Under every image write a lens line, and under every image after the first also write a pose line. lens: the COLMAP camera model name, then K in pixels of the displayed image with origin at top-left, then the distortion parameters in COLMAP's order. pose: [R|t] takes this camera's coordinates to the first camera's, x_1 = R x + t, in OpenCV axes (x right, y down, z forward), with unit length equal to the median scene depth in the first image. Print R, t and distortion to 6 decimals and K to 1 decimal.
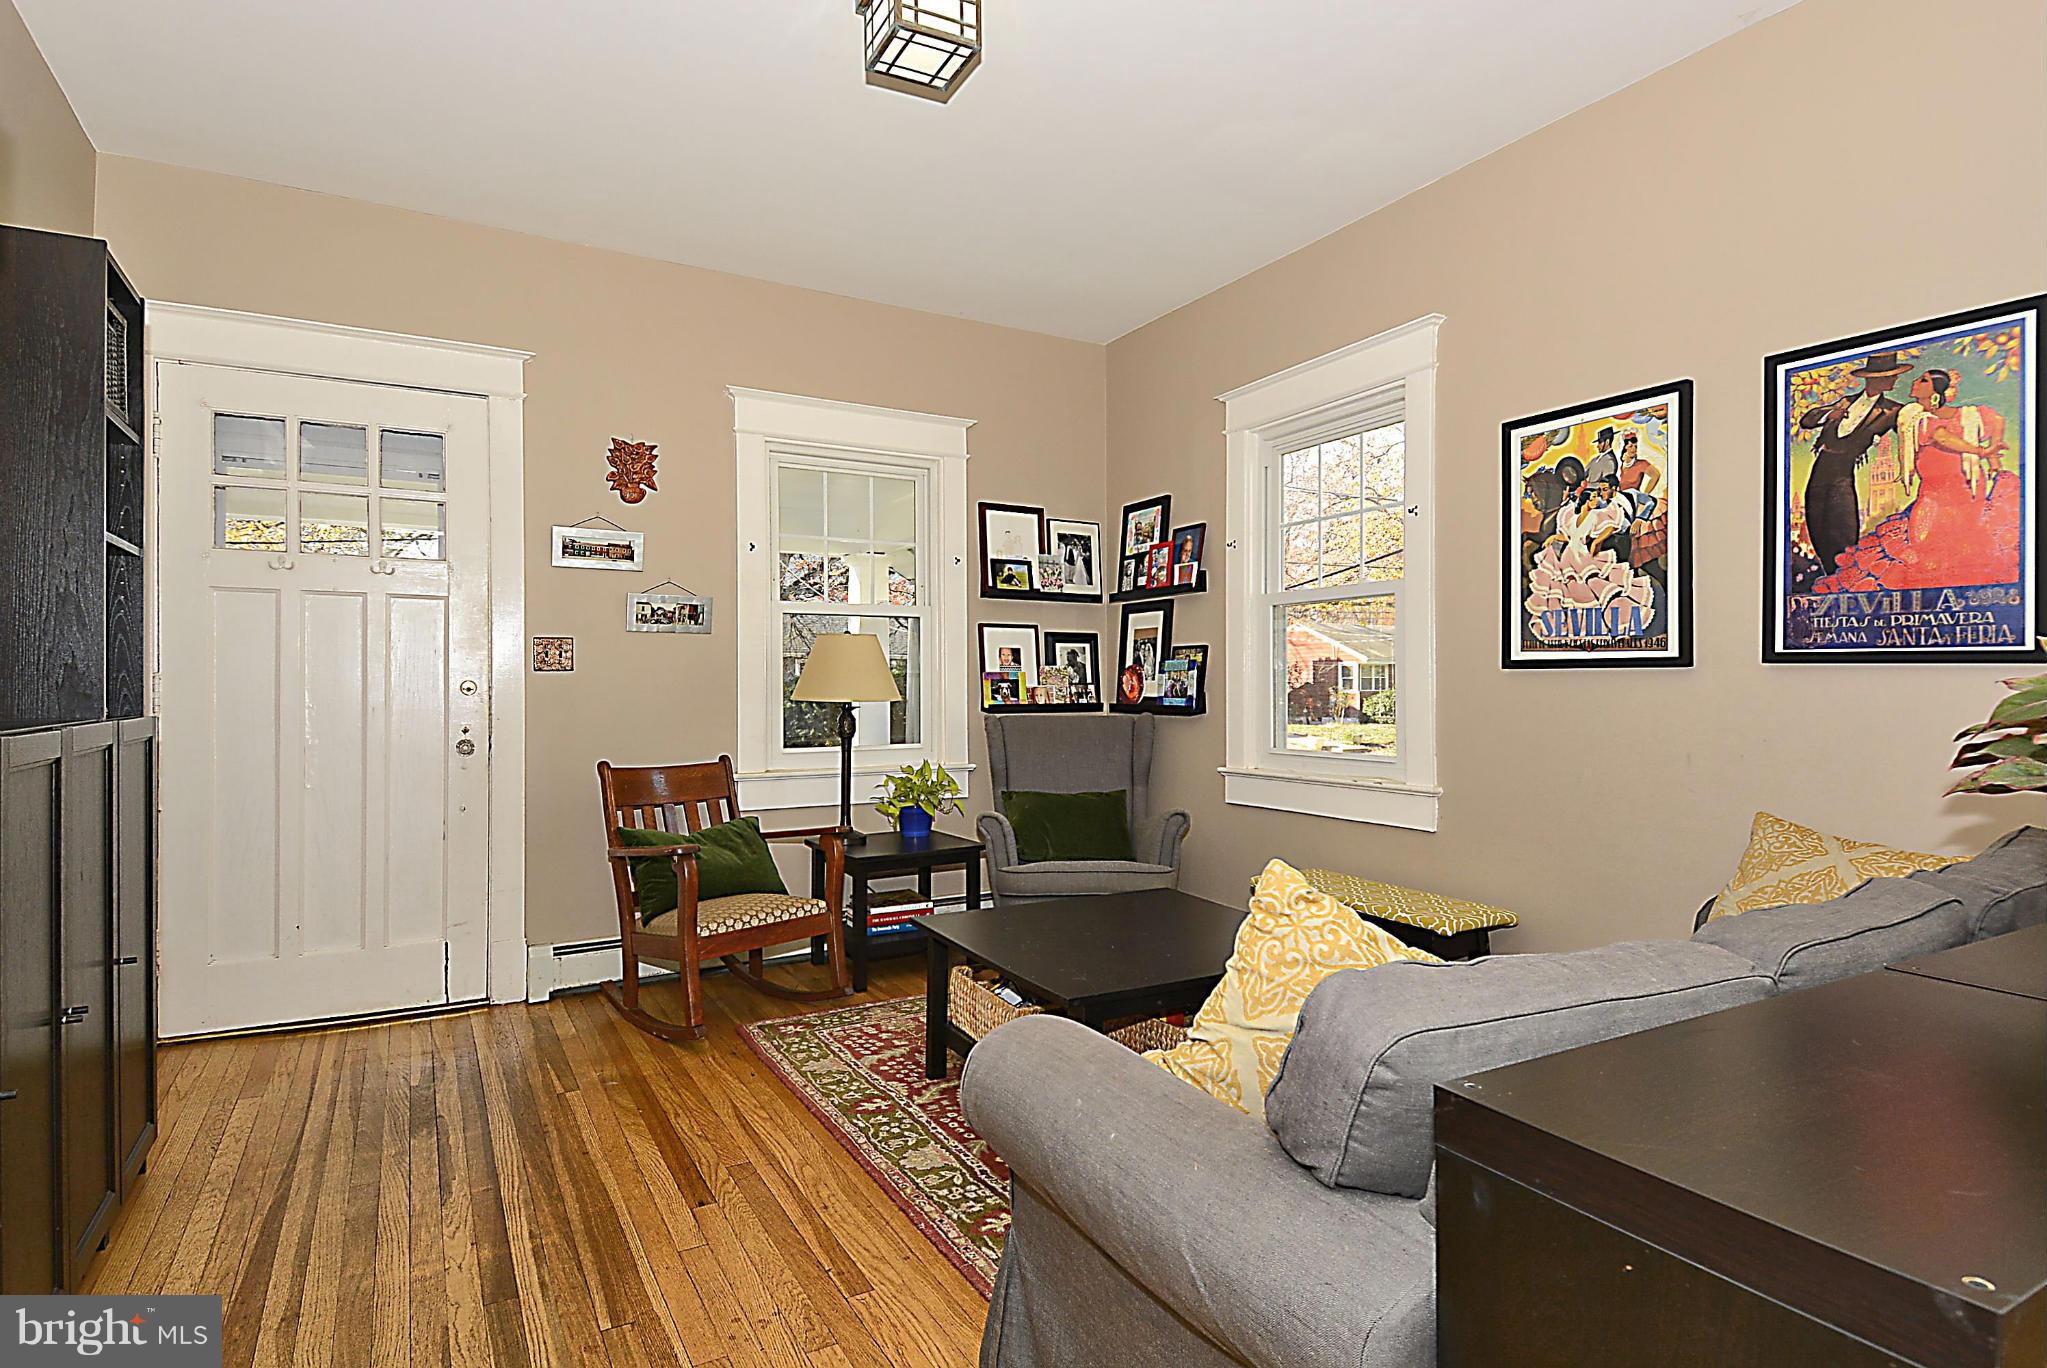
lens RADIAL K [[1045.3, 0, 1061.9], [0, 1045.3, 712.4], [0, 0, 1]] dist [-0.006058, -0.005372]
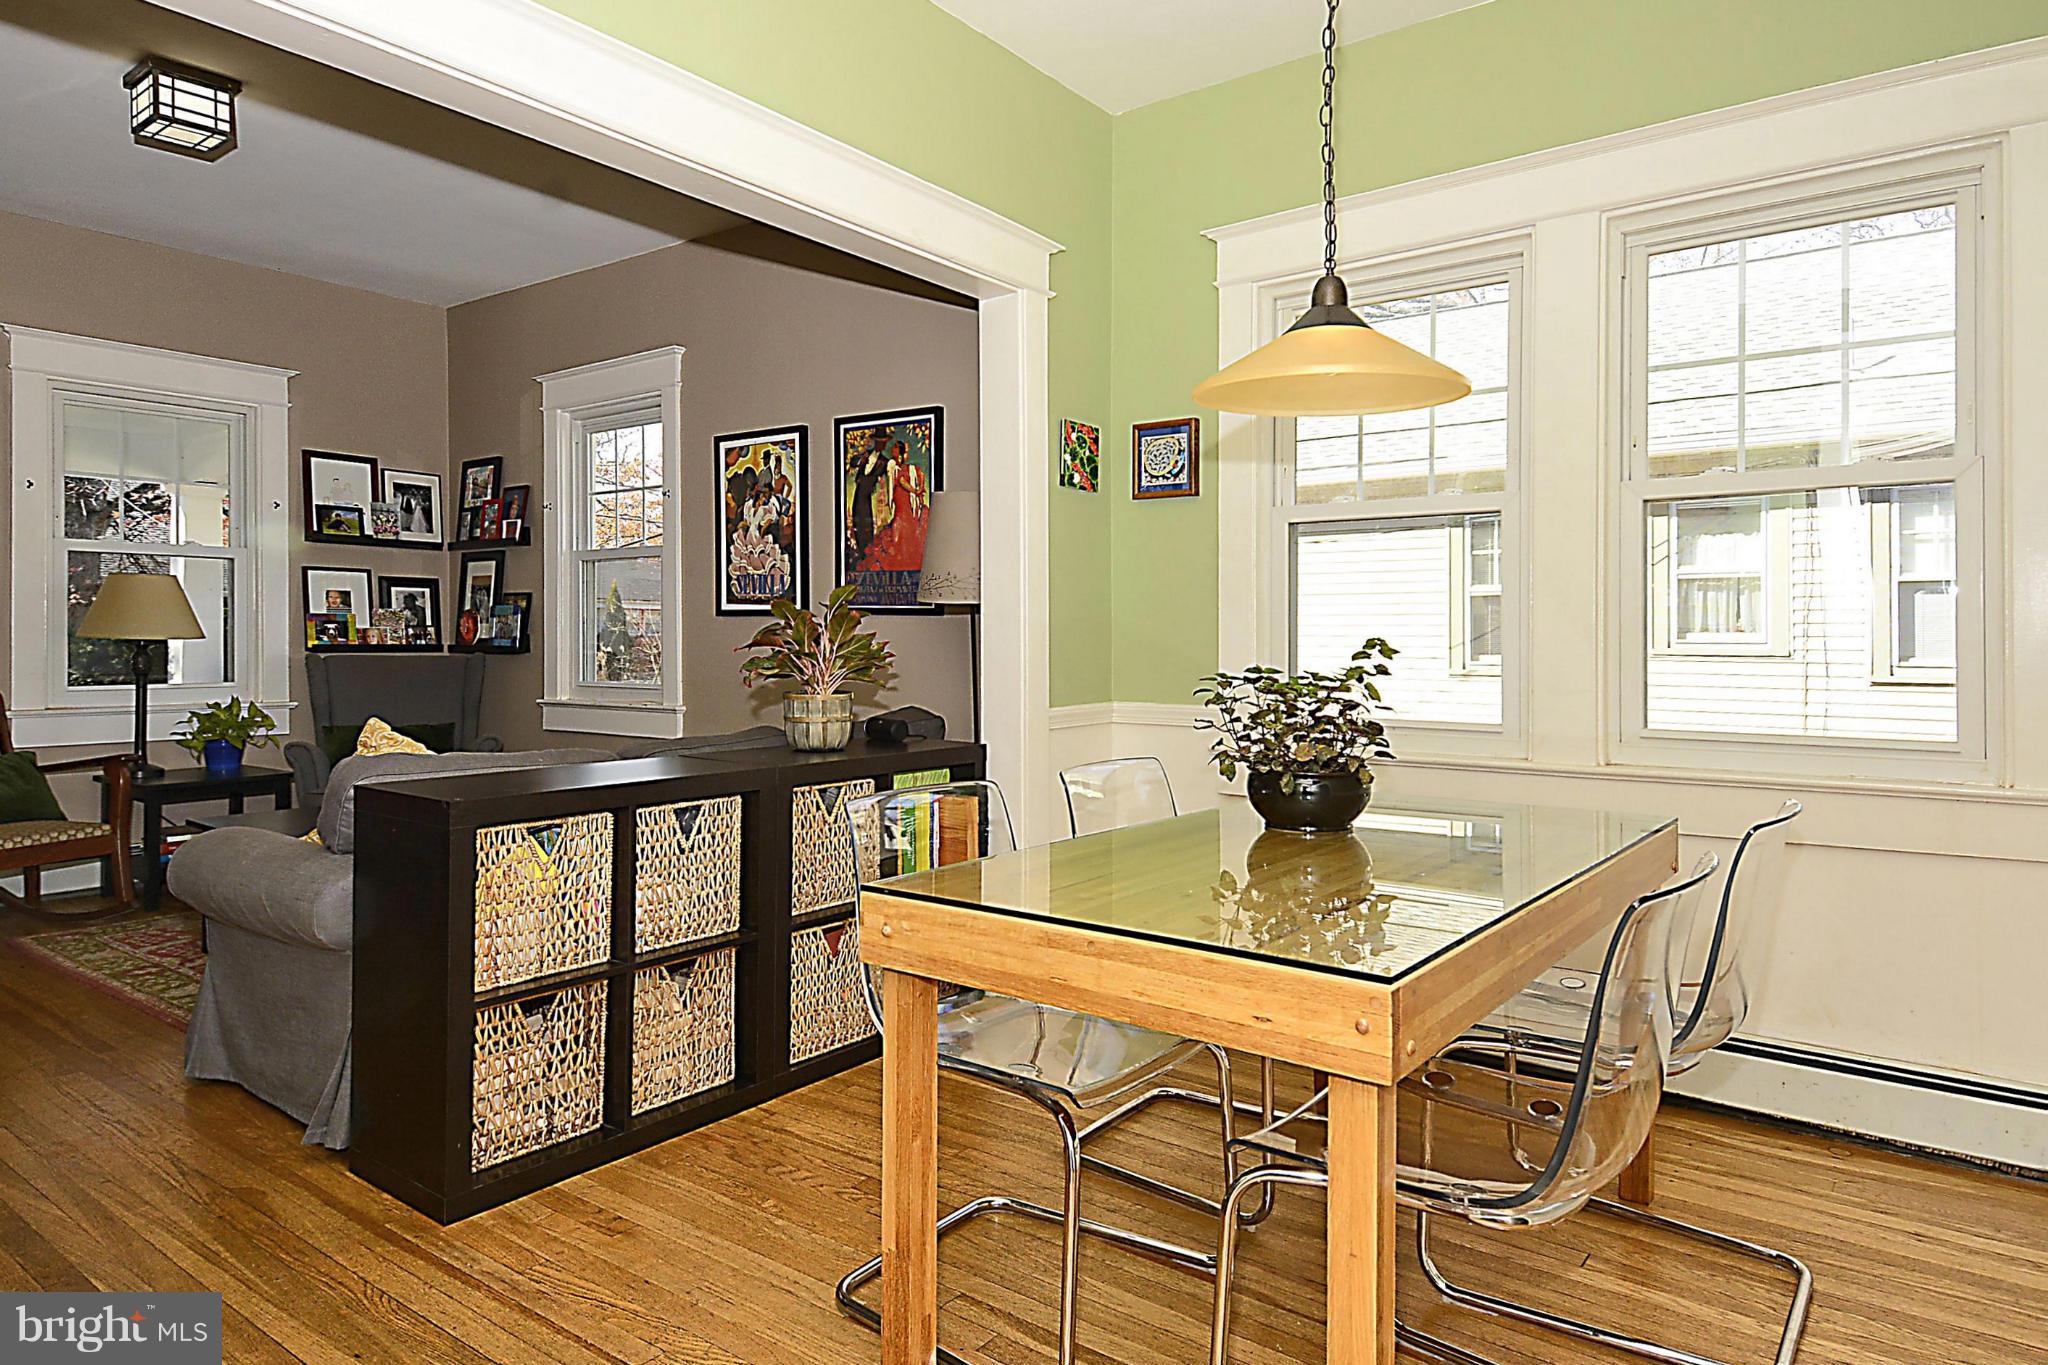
lens RADIAL K [[1219.1, 0, 1084.0], [0, 1219.1, 665.0], [0, 0, 1]] dist [0.009664, -0.019029]
pose [[0.916045, 0.000164, 0.401075, 0.163679], [0.001289, 0.999994, -0.003354, 0.020064], [-0.401073, 0.003589, 0.916039, -0.473540]]
